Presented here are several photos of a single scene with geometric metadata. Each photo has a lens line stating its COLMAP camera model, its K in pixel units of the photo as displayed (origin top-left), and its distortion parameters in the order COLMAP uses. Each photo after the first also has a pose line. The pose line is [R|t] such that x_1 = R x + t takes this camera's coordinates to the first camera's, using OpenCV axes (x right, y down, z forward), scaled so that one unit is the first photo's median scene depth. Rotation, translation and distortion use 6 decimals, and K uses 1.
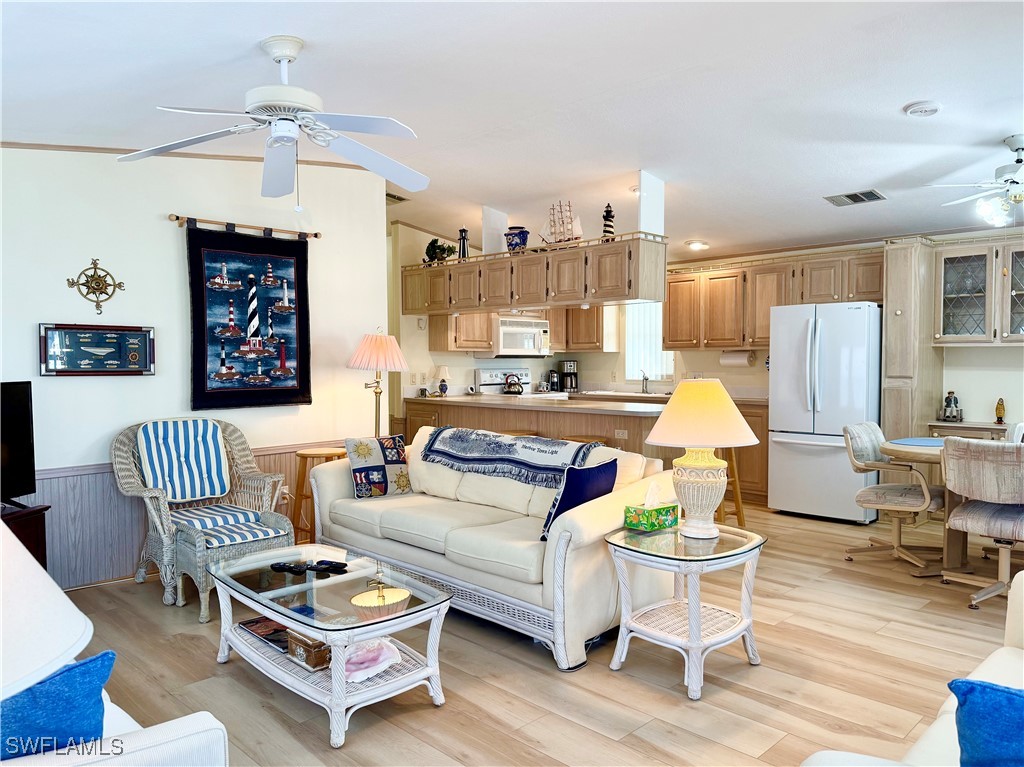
lens RADIAL K [[740.2, 0, 506.5], [0, 740.2, 390.8], [0, 0, 1]] dist [0.080796, -0.105957]
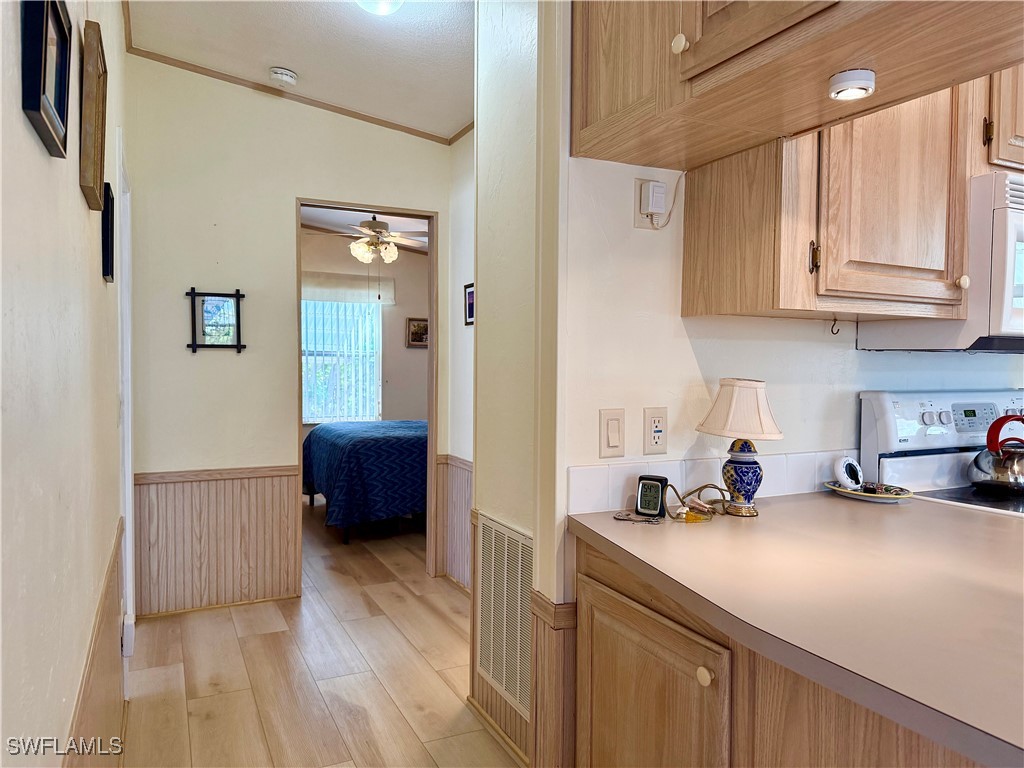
lens RADIAL K [[720.0, 0, 499.4], [0, 720.0, 384.7], [0, 0, 1]] dist [0.063385, -0.081757]
pose [[0.949484, 0.023332, -0.312948, -0.127614], [-0.025019, 0.999686, -0.001377, -0.043610], [0.312817, 0.009137, 0.949769, 1.113962]]
